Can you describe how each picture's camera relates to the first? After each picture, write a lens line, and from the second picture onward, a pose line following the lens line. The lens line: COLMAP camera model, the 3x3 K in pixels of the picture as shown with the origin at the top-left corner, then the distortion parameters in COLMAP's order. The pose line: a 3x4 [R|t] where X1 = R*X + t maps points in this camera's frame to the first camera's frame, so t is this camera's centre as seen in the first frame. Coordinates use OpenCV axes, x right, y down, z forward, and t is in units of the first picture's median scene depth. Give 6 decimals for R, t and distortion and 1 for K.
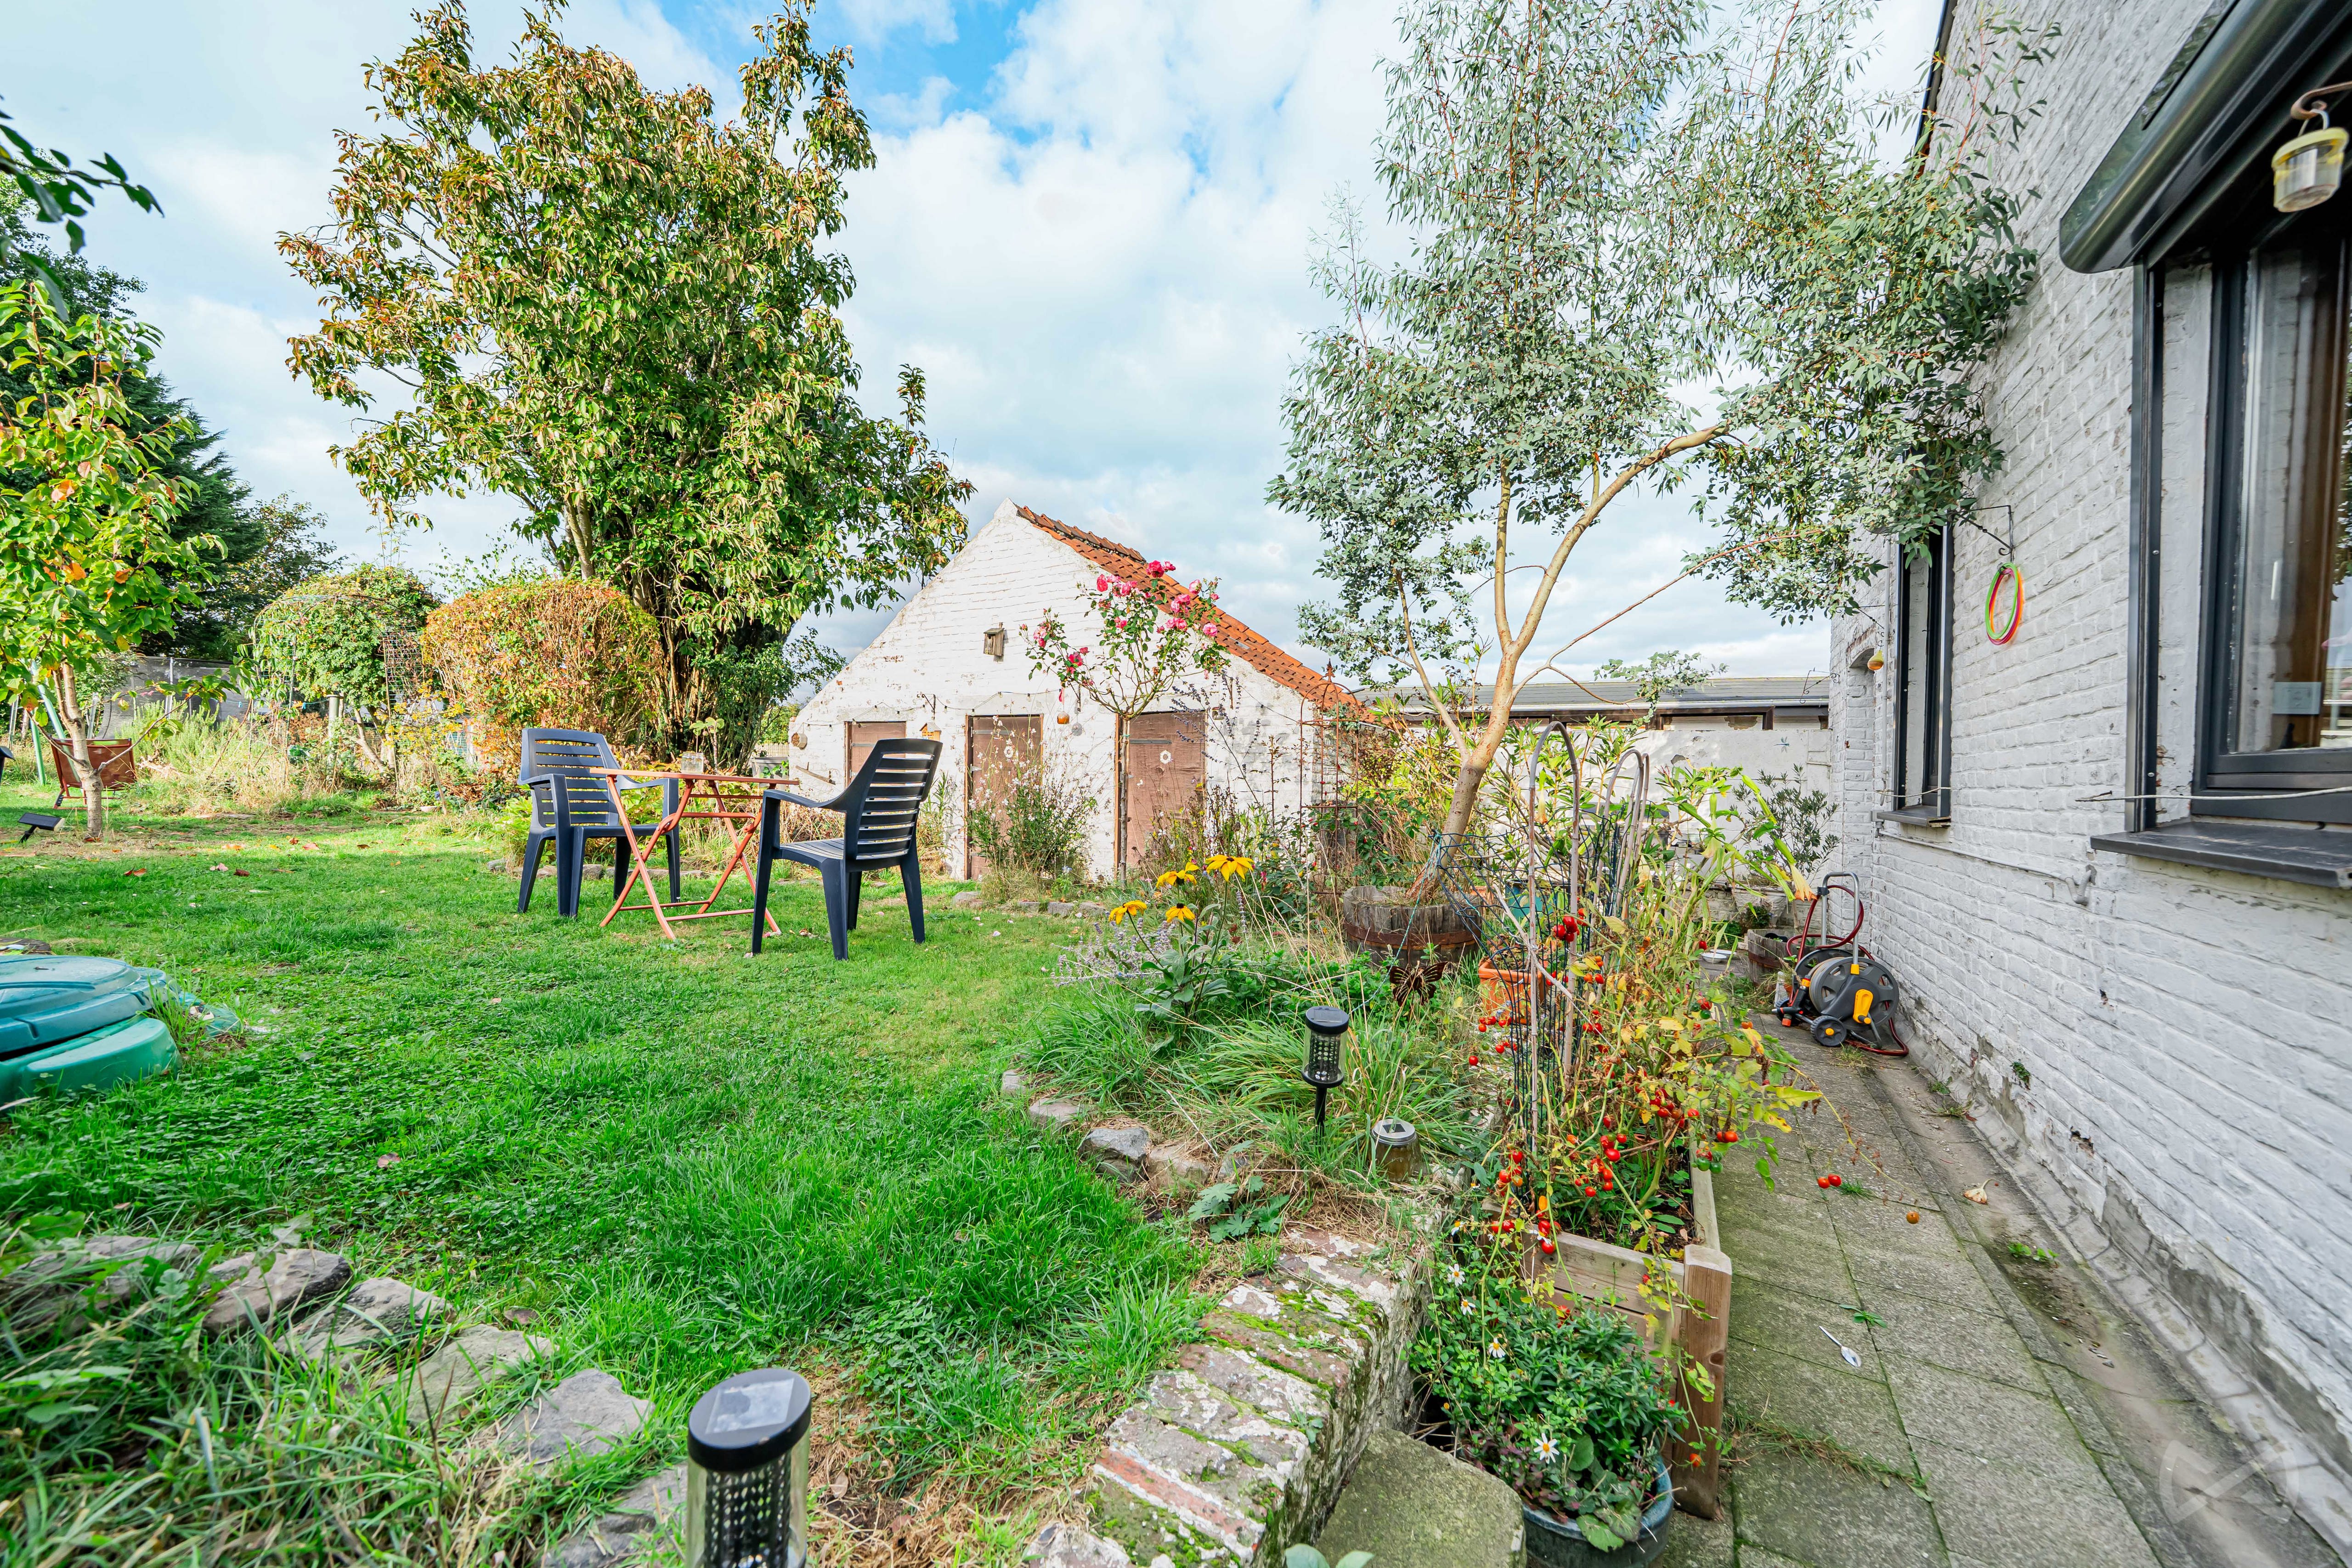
lens RADIAL K [[883.6, 0, 1185.0], [0, 883.6, 776.2], [0, 0, 1]] dist [-0.002331, -0.000372]
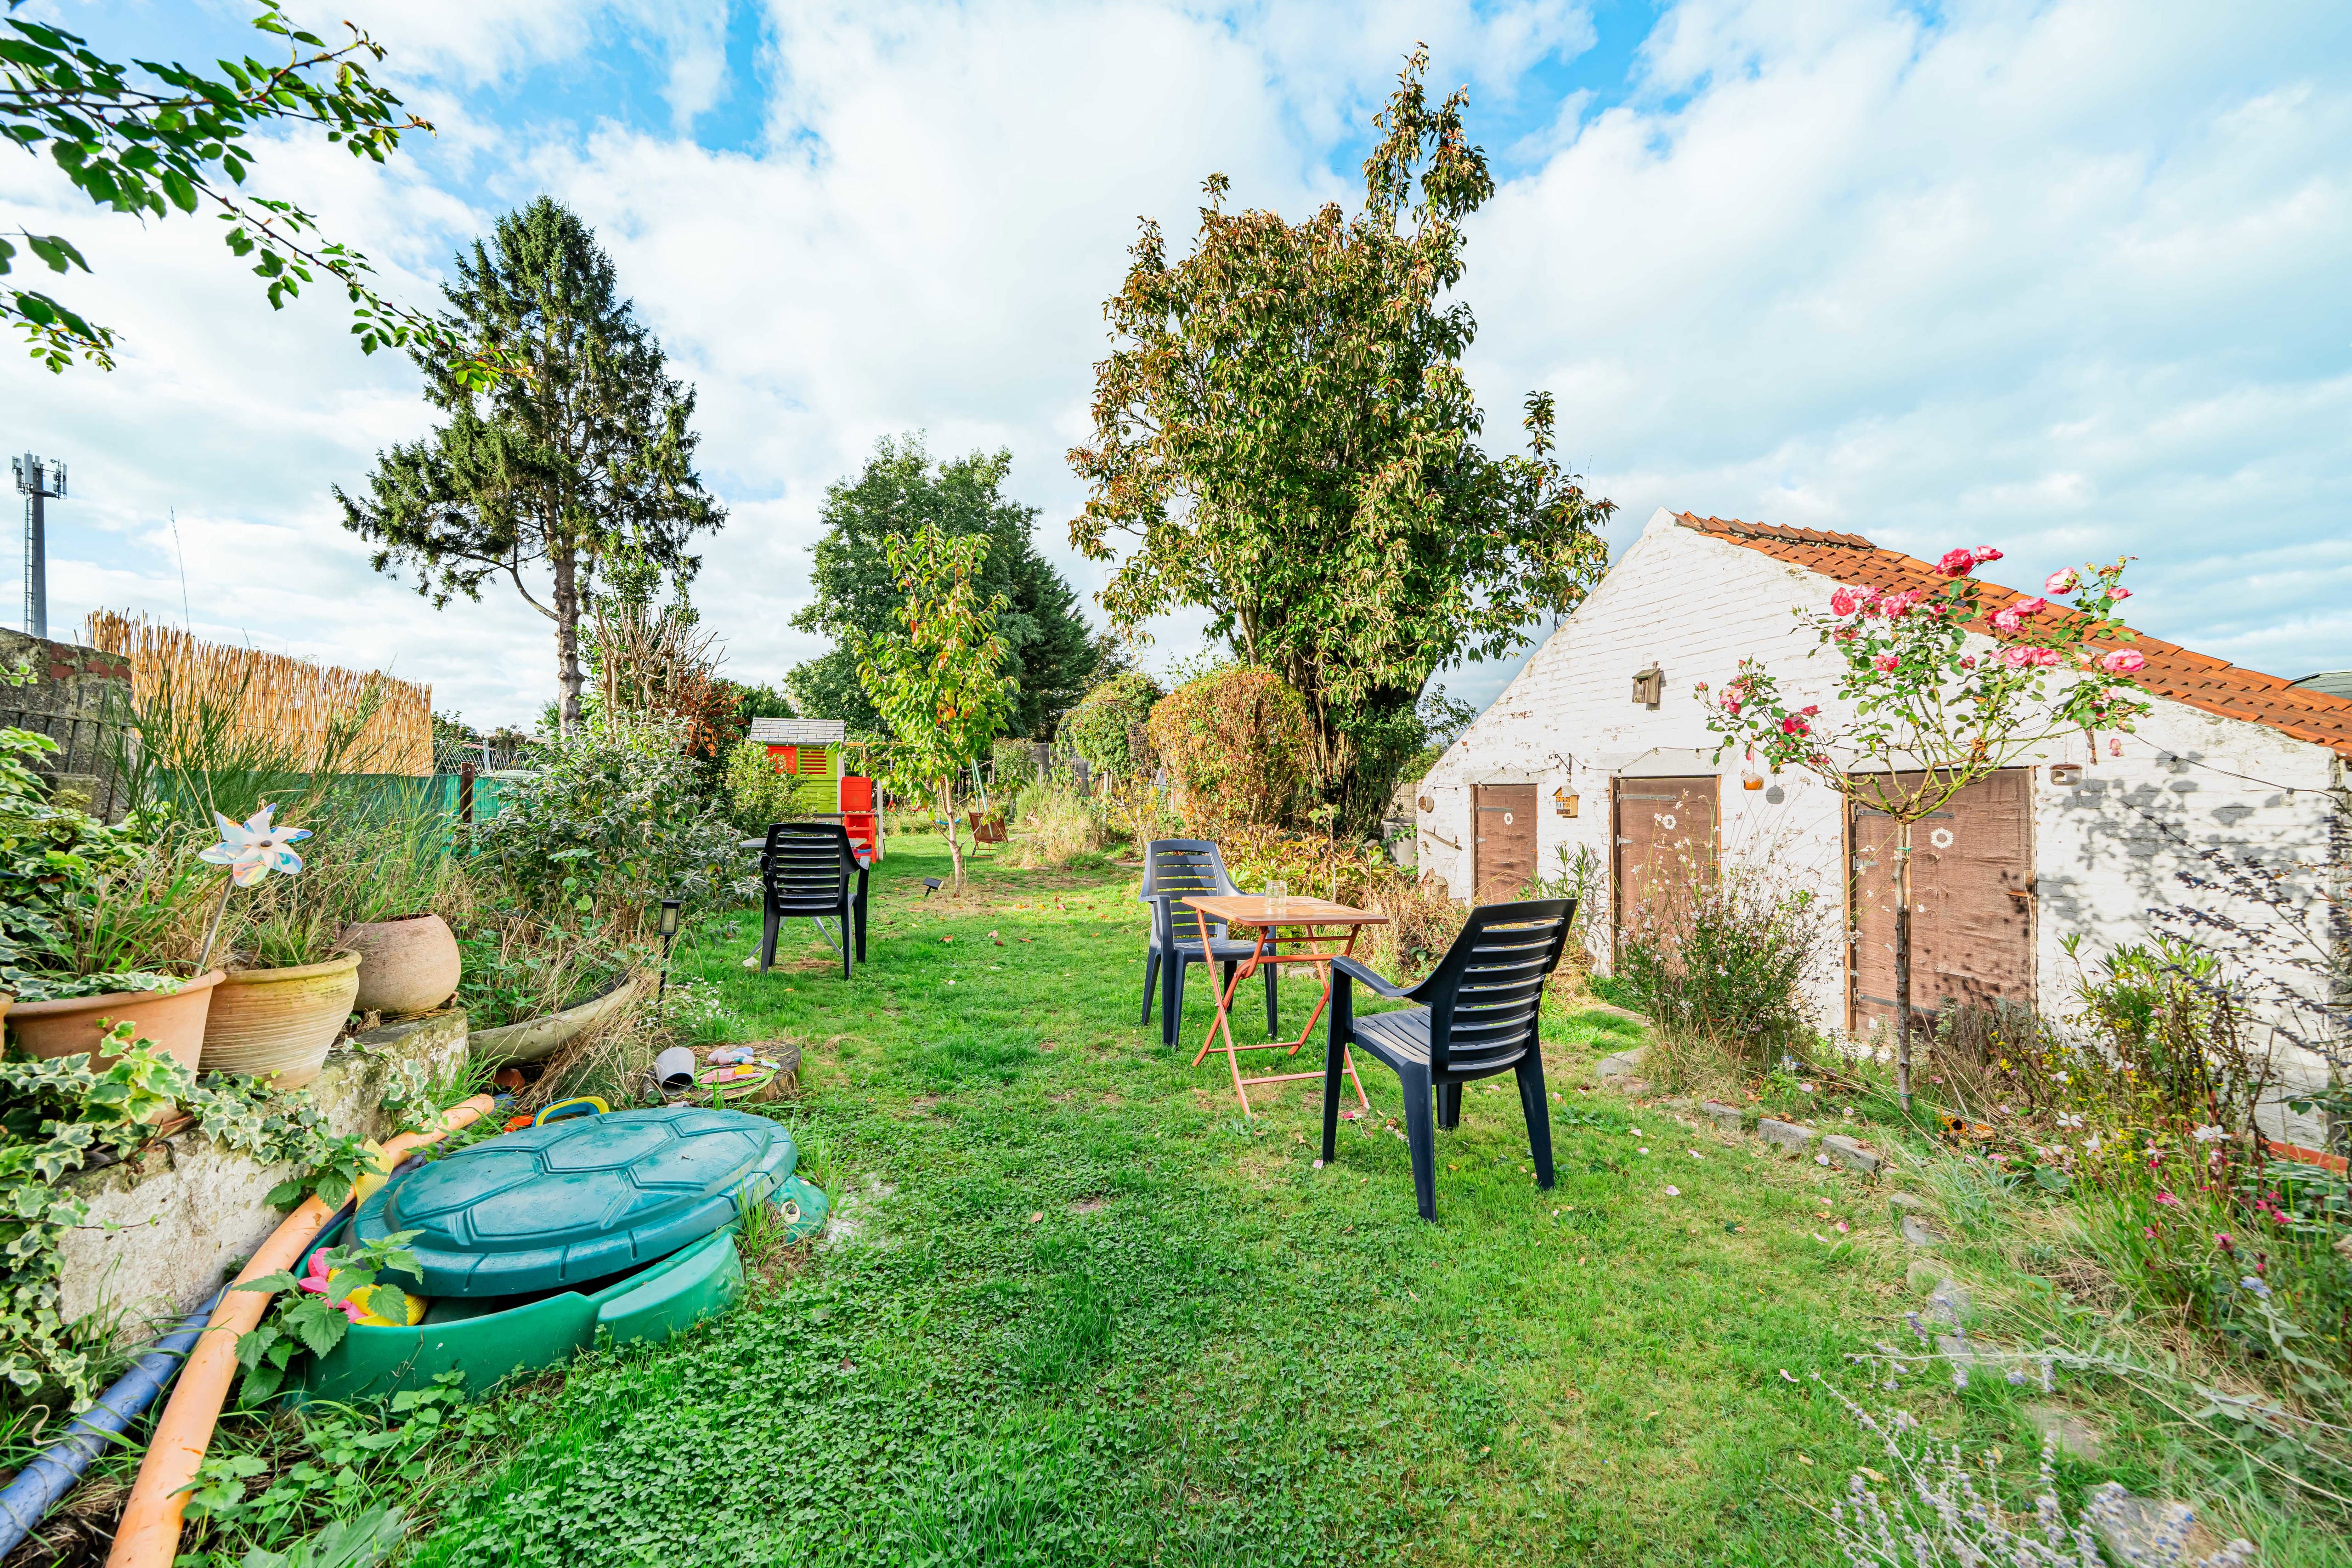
lens RADIAL K [[803.9, 0, 1186.3], [0, 803.9, 791.7], [0, 0, 1]] dist [-0.001342, -0.003345]
pose [[0.746940, -0.016027, -0.664698, -0.037271], [0.012136, 0.999872, -0.010471, -0.046547], [0.664780, -0.000246, 0.747039, 0.144632]]
